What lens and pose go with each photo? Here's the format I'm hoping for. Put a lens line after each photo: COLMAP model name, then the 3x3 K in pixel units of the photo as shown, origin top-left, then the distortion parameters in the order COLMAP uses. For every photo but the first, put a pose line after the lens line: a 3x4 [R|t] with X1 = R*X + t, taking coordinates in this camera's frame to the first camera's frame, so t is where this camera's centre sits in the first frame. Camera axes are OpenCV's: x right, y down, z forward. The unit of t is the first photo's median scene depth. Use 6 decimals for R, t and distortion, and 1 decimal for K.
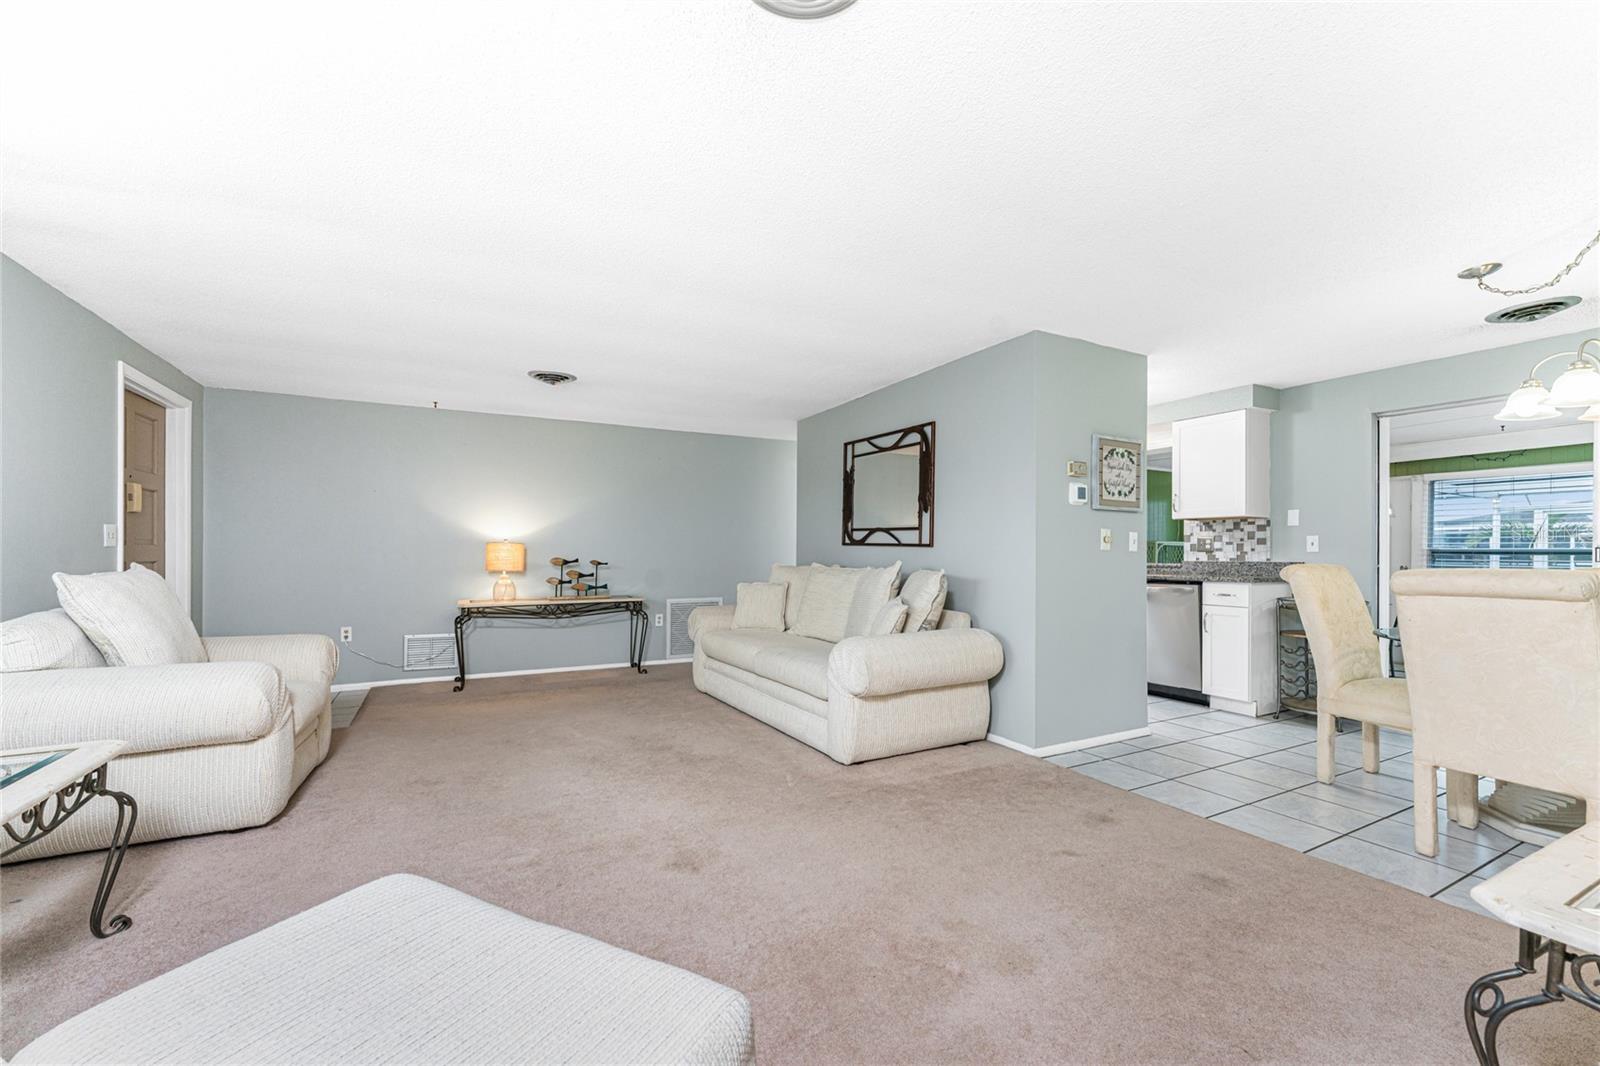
lens RADIAL K [[650.0, 0, 789.8], [0, 650.0, 554.2], [0, 0, 1]] dist [-0.001059, -0.000219]
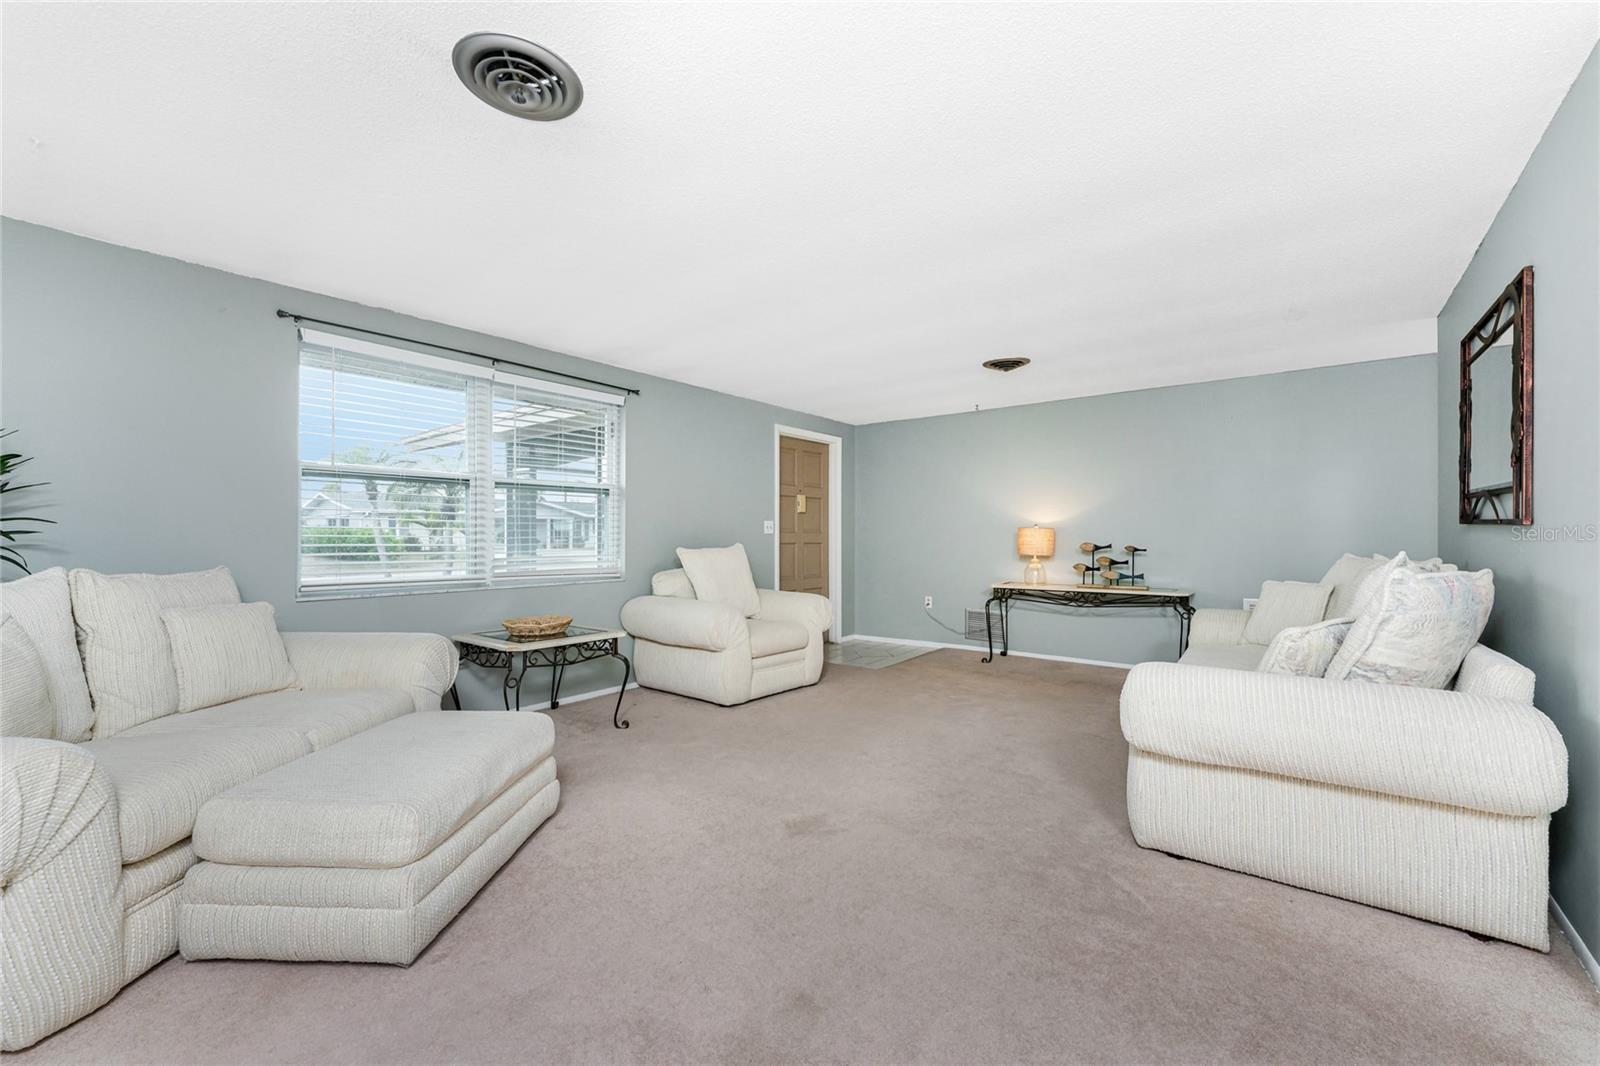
lens RADIAL K [[653.6, 0, 799.1], [0, 653.6, 538.1], [0, 0, 1]] dist [0.000728, 0.000010]
pose [[0.405109, 0.001524, -0.914267, 0.443903], [-0.002283, 0.999997, 0.000655, -0.001901], [0.914266, 0.001822, 0.405111, 0.301161]]
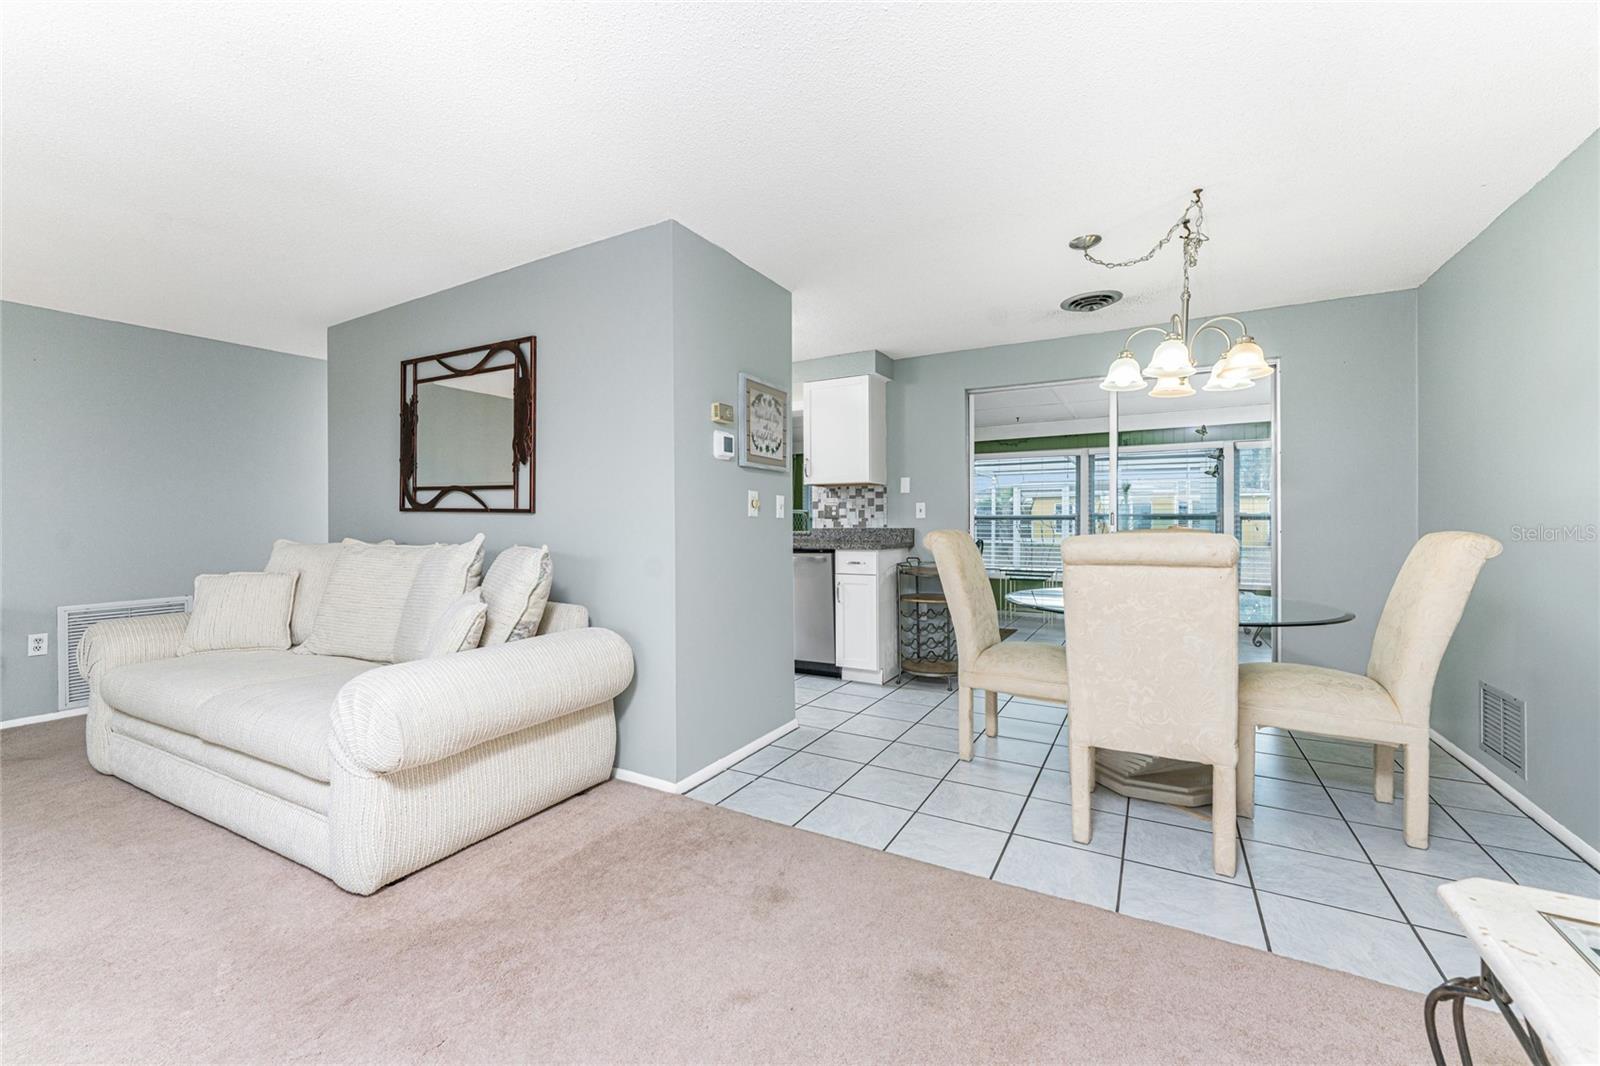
lens RADIAL K [[648.5, 0, 791.4], [0, 648.5, 523.7], [0, 0, 1]] dist [-0.001462, -0.000138]
pose [[0.846153, -0.008941, 0.532866, 0.079660], [0.008650, 0.999958, 0.003044, 0.000572], [-0.532870, 0.002033, 0.846194, 0.250484]]
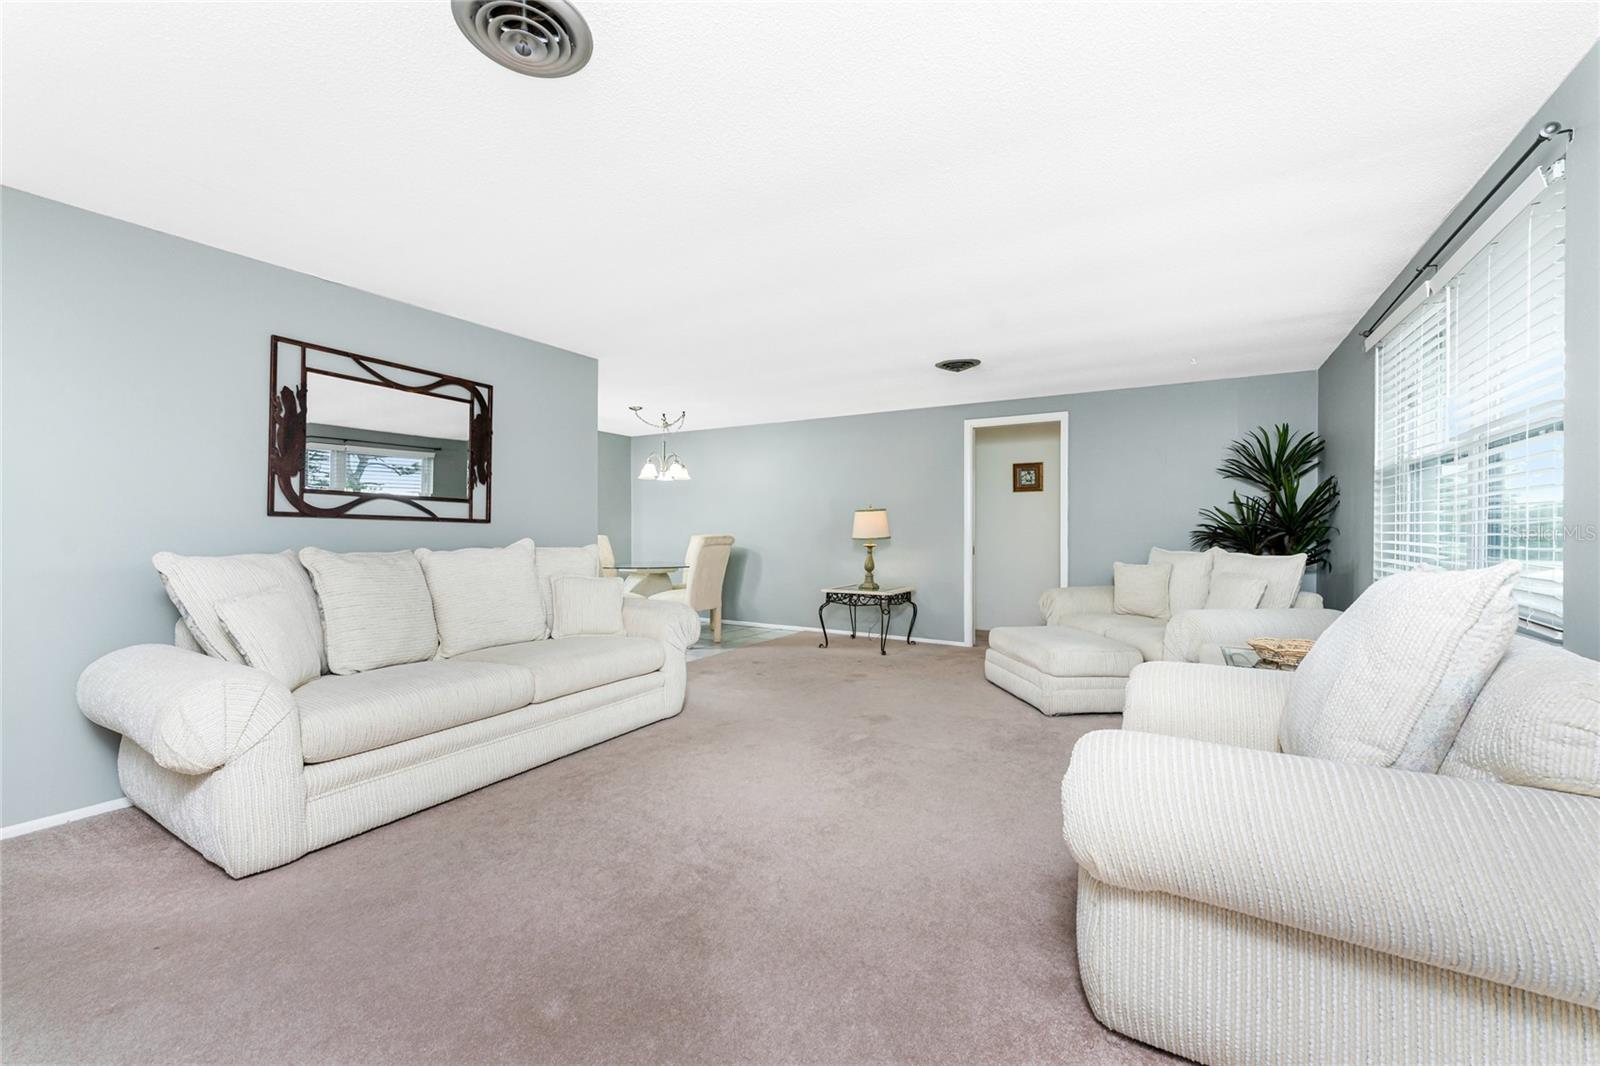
lens RADIAL K [[620.3, 0, 800.0], [0, 620.3, 533.0], [0, 0, 1]] dist [-0.001911, -0.000126]
pose [[-0.510441, -0.001325, 0.859911, -0.739444], [0.003109, 0.999989, 0.003387, 0.001444], [-0.859907, 0.004402, -0.510432, 1.060266]]
